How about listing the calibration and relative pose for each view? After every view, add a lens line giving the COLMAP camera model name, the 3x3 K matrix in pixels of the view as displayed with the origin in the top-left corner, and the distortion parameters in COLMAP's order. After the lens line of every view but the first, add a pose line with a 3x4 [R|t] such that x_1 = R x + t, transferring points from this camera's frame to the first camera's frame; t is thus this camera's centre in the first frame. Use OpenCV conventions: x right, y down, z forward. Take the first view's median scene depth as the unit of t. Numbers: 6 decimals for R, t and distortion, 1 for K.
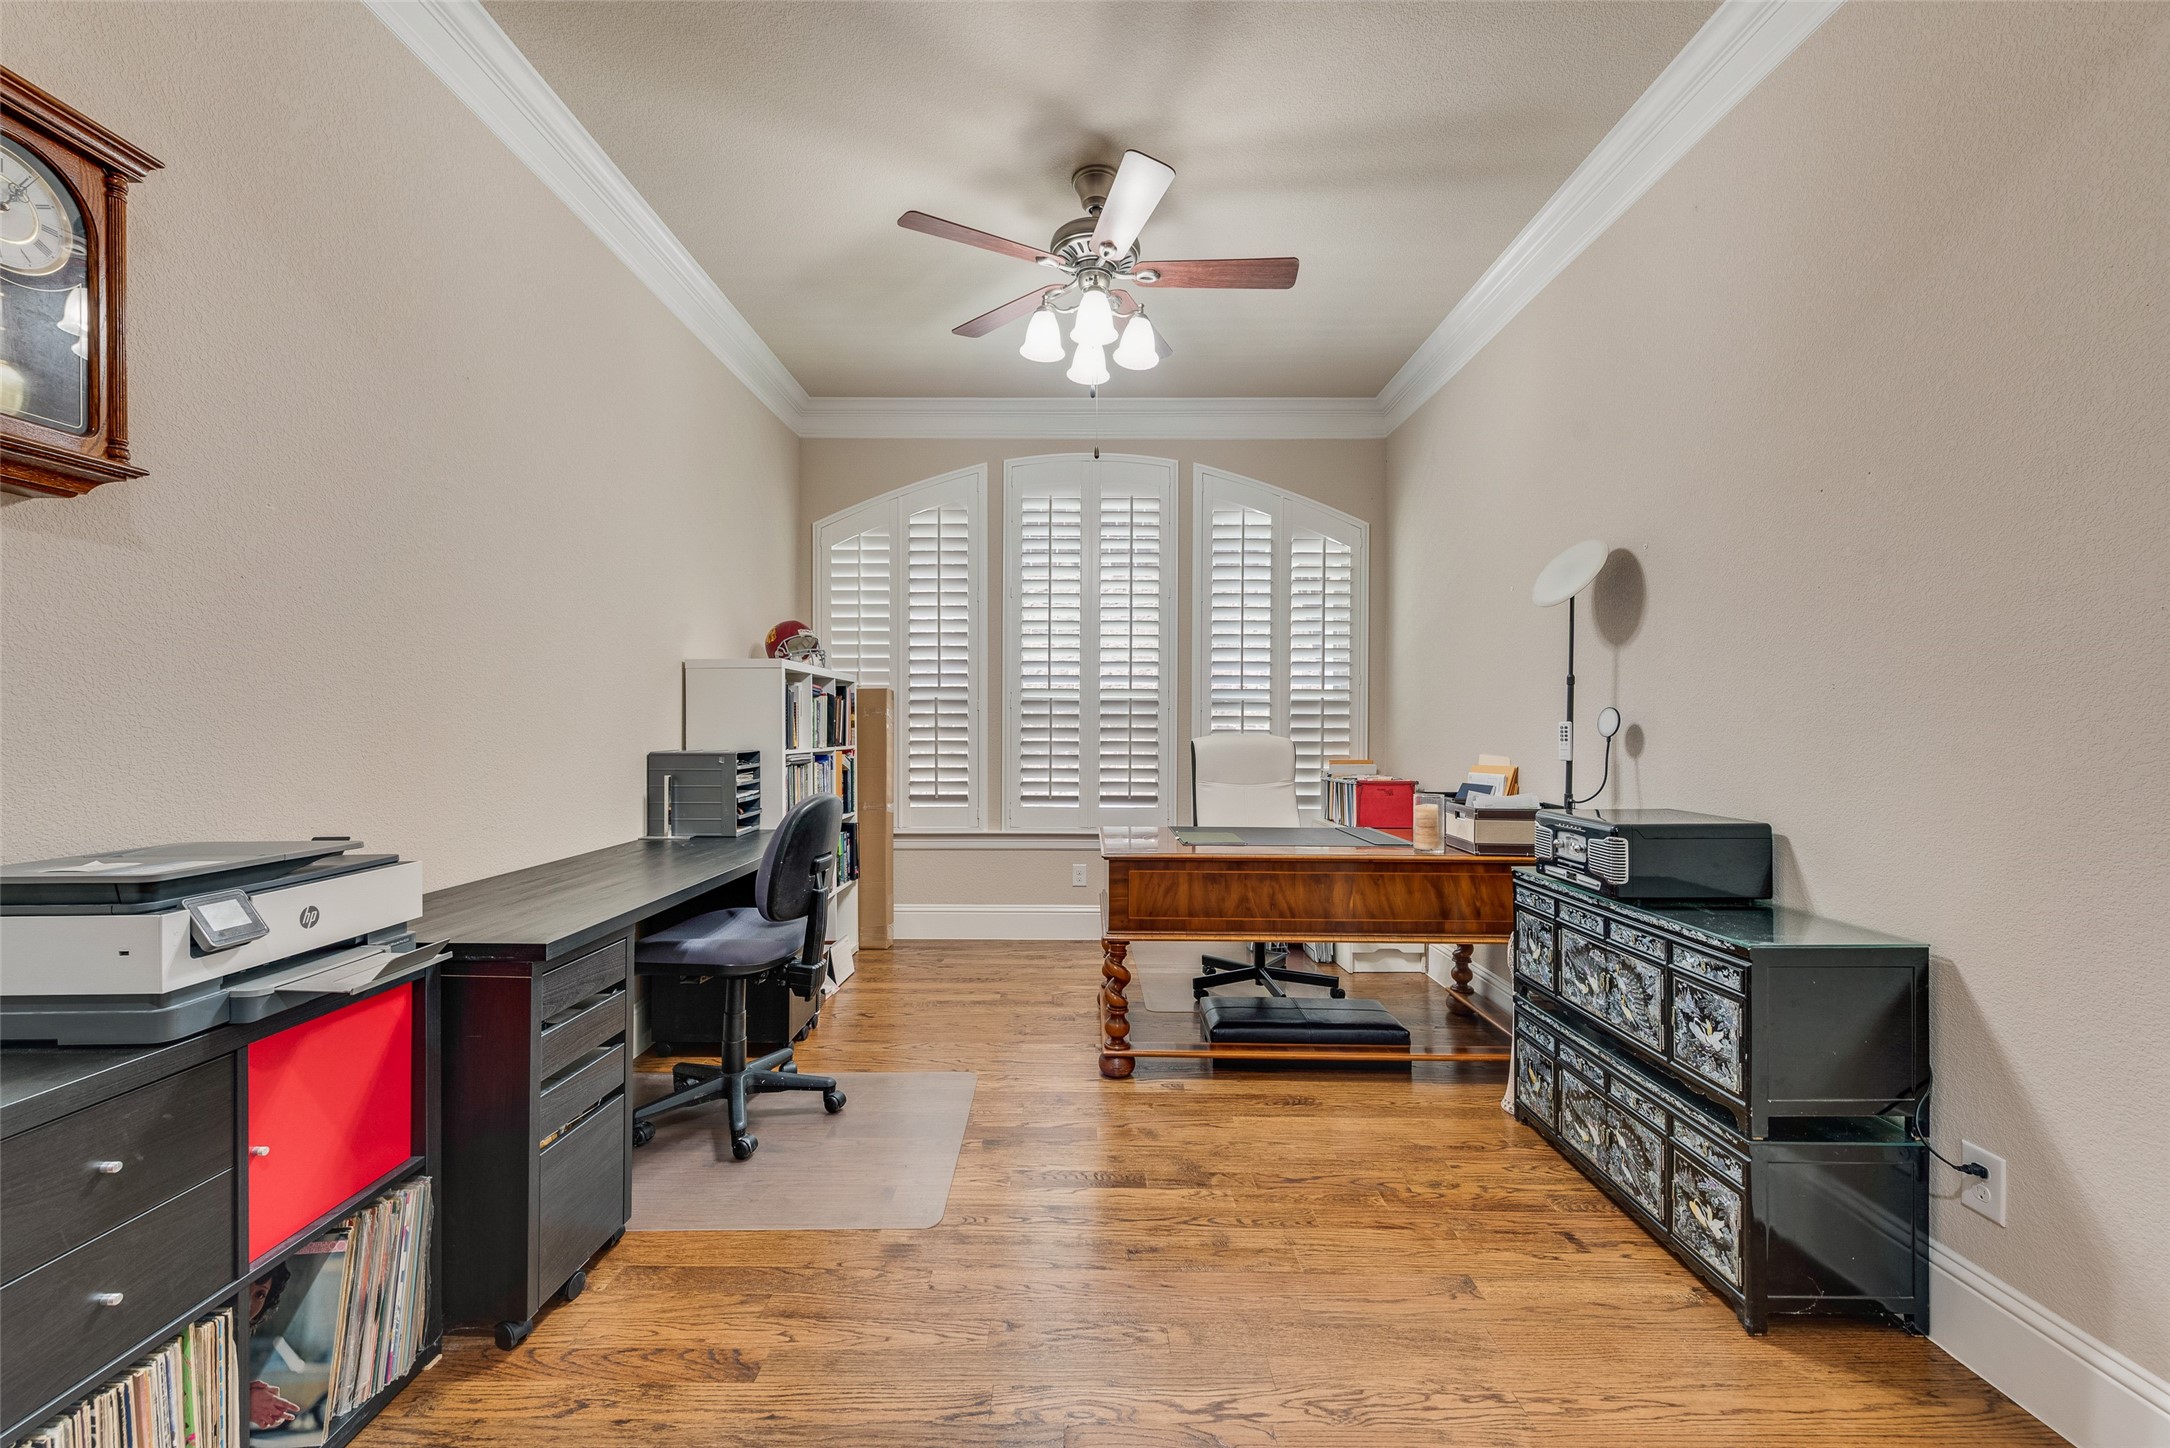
lens RADIAL K [[852.2, 0, 1072.6], [0, 852.2, 734.1], [0, 0, 1]] dist [0.007312, -0.000592]
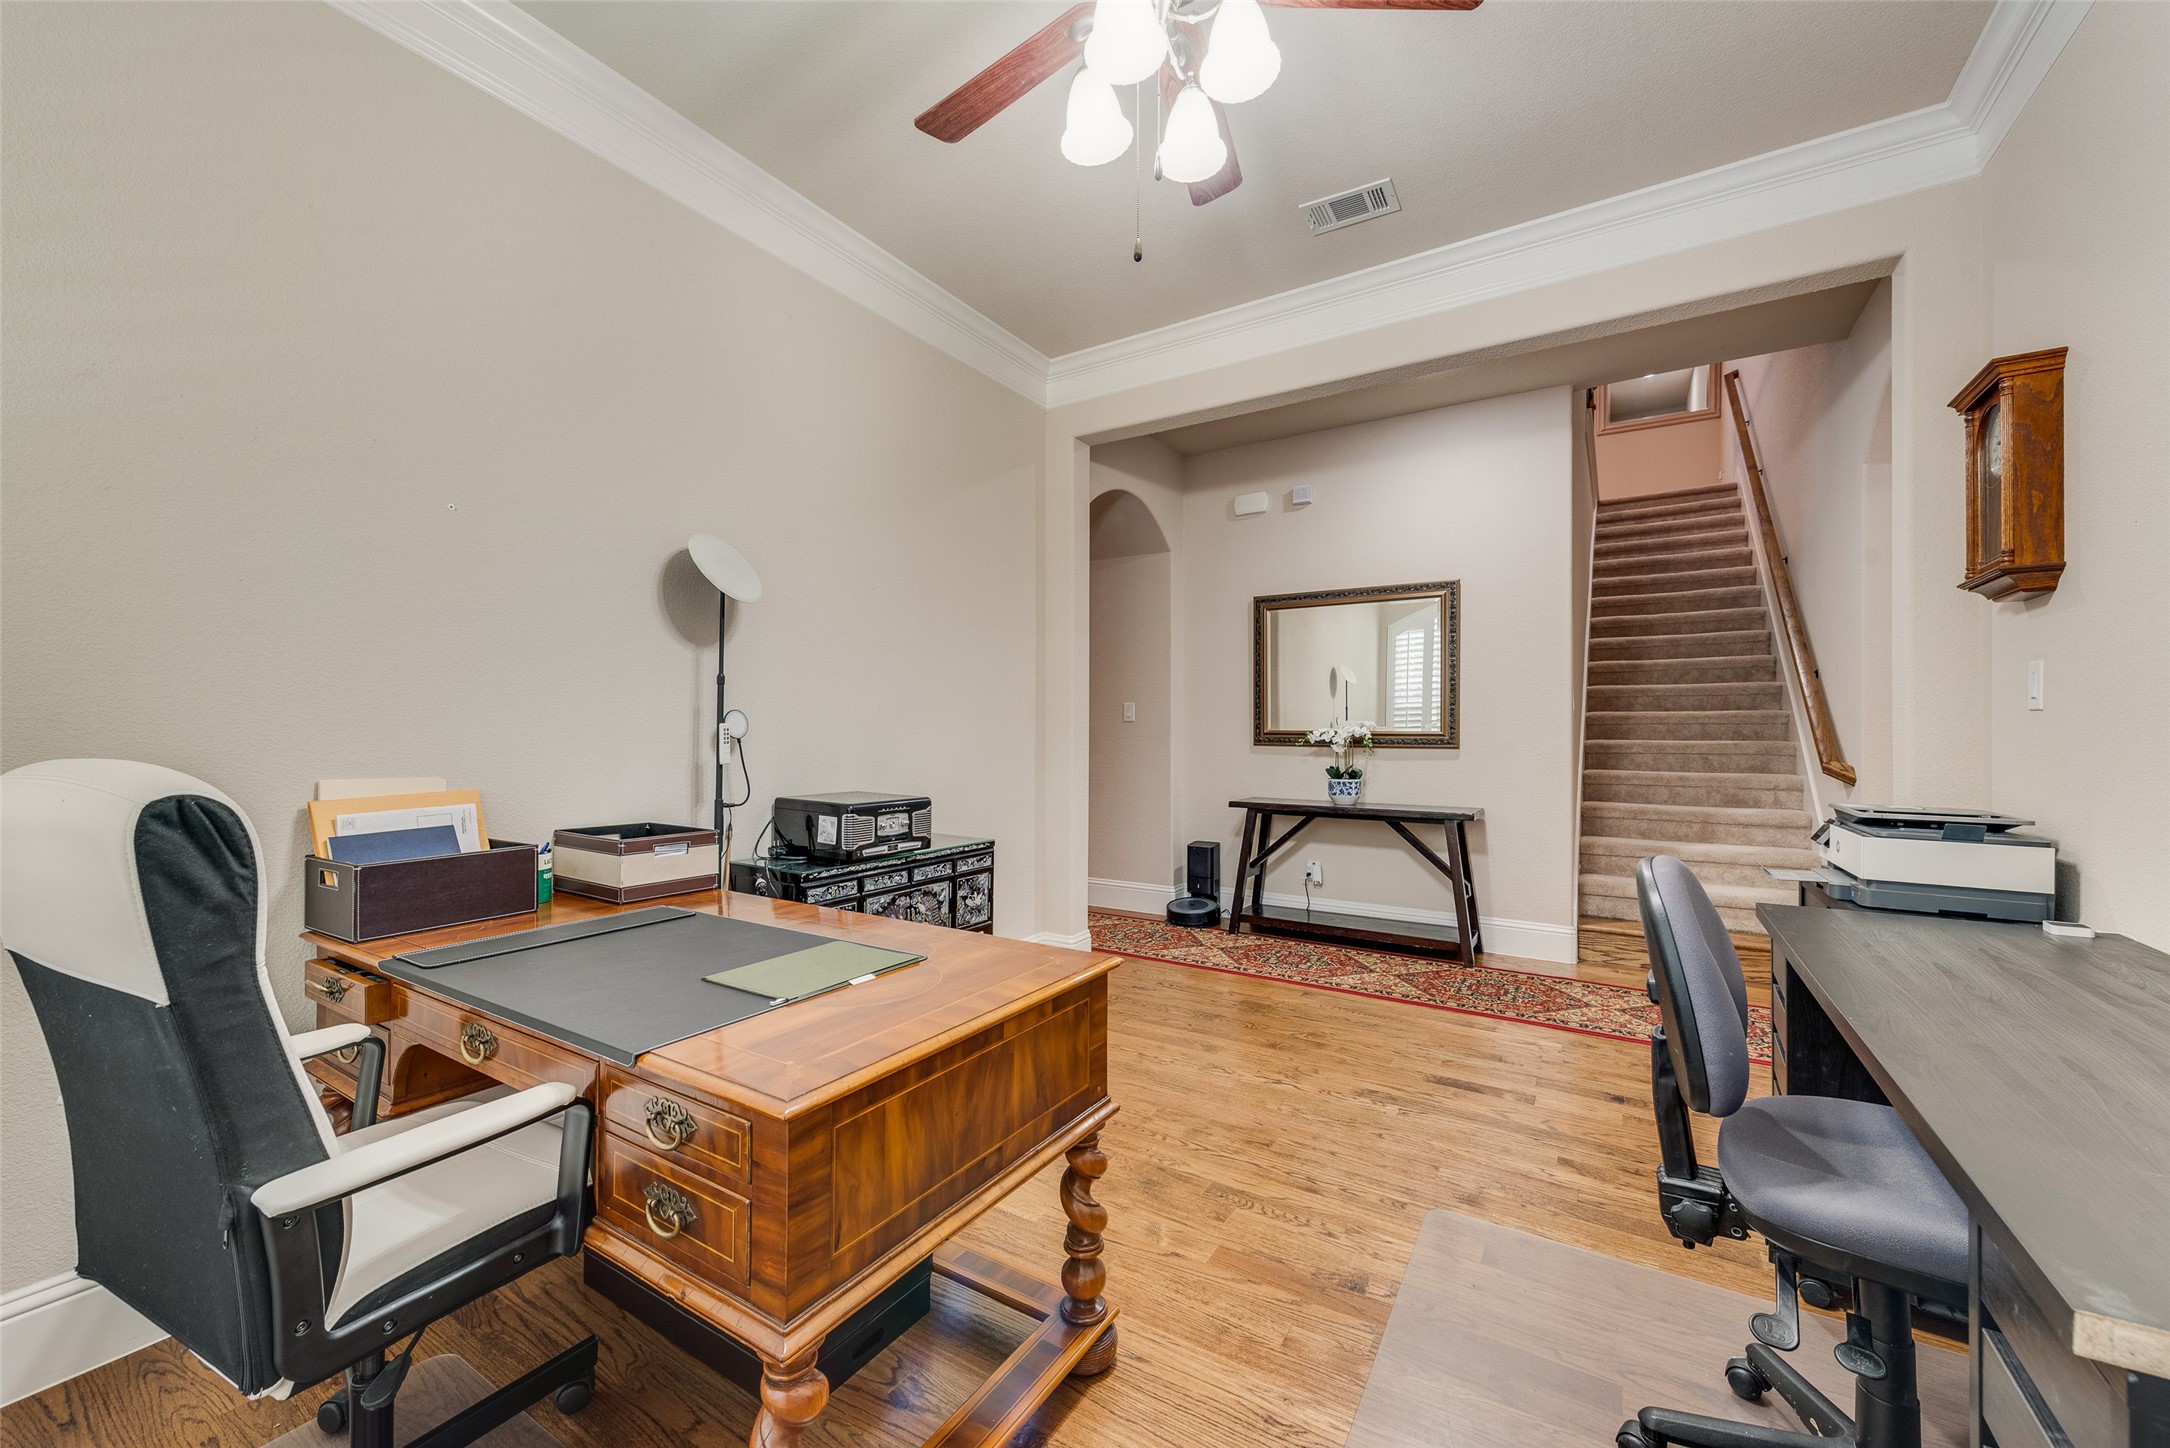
lens RADIAL K [[852.2, 0, 1072.6], [0, 852.2, 734.1], [0, 0, 1]] dist [0.007312, -0.000592]
pose [[-0.847023, -0.013384, 0.531387, -0.343058], [-0.002645, 0.999777, 0.020965, -0.032005], [-0.531549, 0.016353, -0.846869, 2.158658]]
